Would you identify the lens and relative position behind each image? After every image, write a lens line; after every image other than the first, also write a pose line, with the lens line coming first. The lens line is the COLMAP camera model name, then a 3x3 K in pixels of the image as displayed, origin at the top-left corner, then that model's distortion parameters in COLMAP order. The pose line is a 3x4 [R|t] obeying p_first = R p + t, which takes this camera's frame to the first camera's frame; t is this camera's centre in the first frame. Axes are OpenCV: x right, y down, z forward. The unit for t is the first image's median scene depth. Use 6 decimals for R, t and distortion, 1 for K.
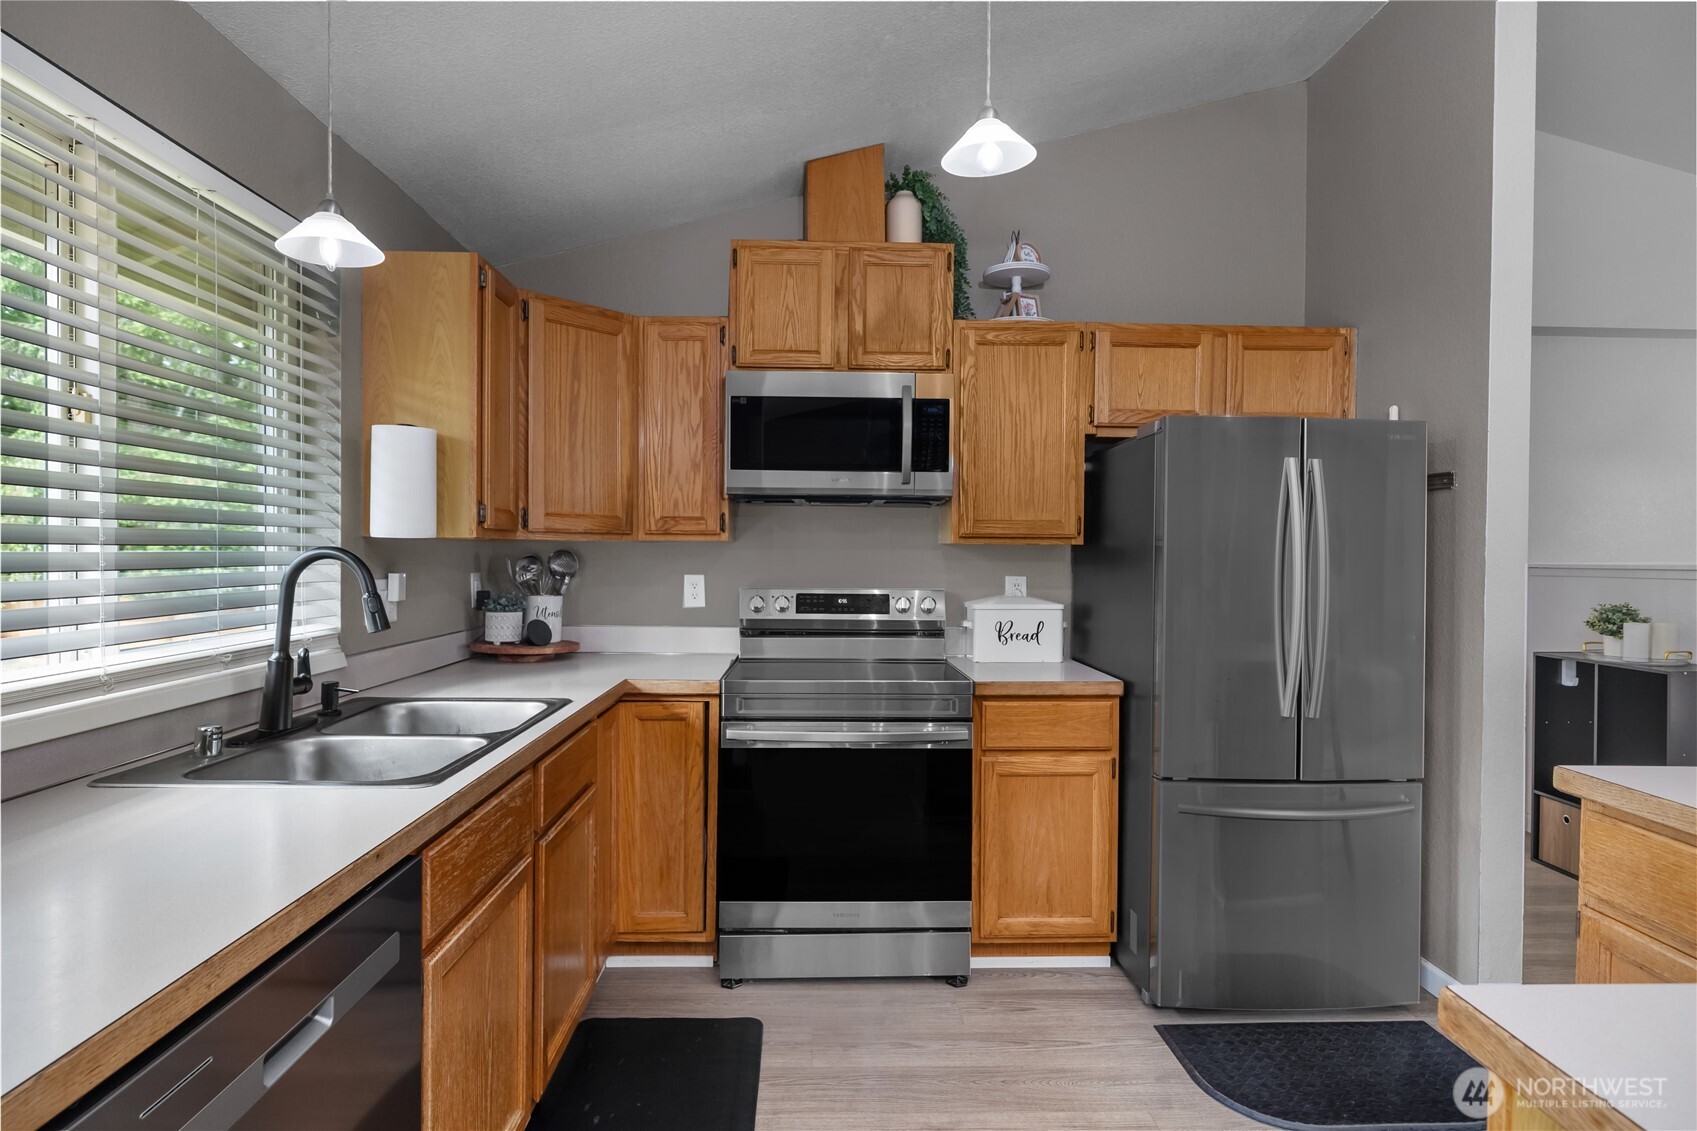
lens RADIAL K [[886.8, 0, 840.2], [0, 886.8, 567.2], [0, 0, 1]] dist [0.020106, 0.000114]
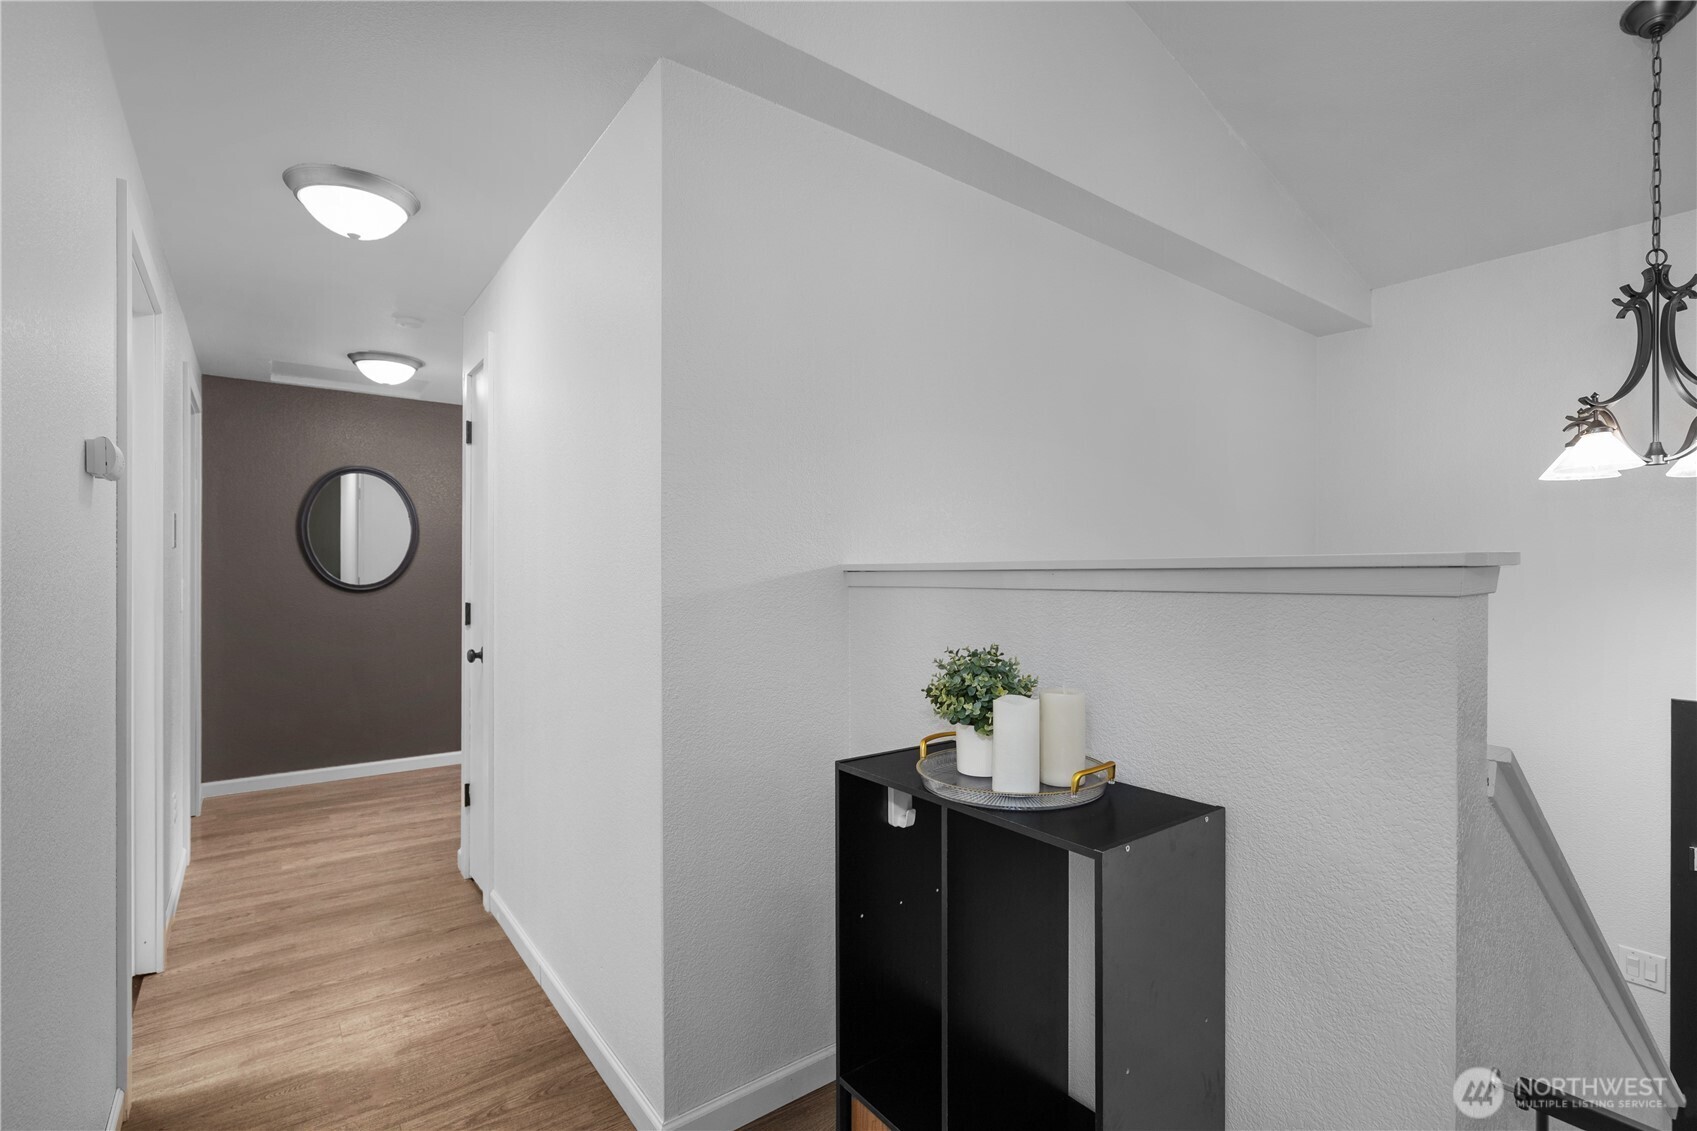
lens RADIAL K [[764.9, 0, 854.3], [0, 764.9, 567.9], [0, 0, 1]] dist [-0.002044, -0.000578]
pose [[0.804494, -0.001760, 0.593958, 0.723991], [0.010516, 0.999881, -0.011280, 0.005397], [-0.593868, 0.015321, 0.804417, 0.898271]]
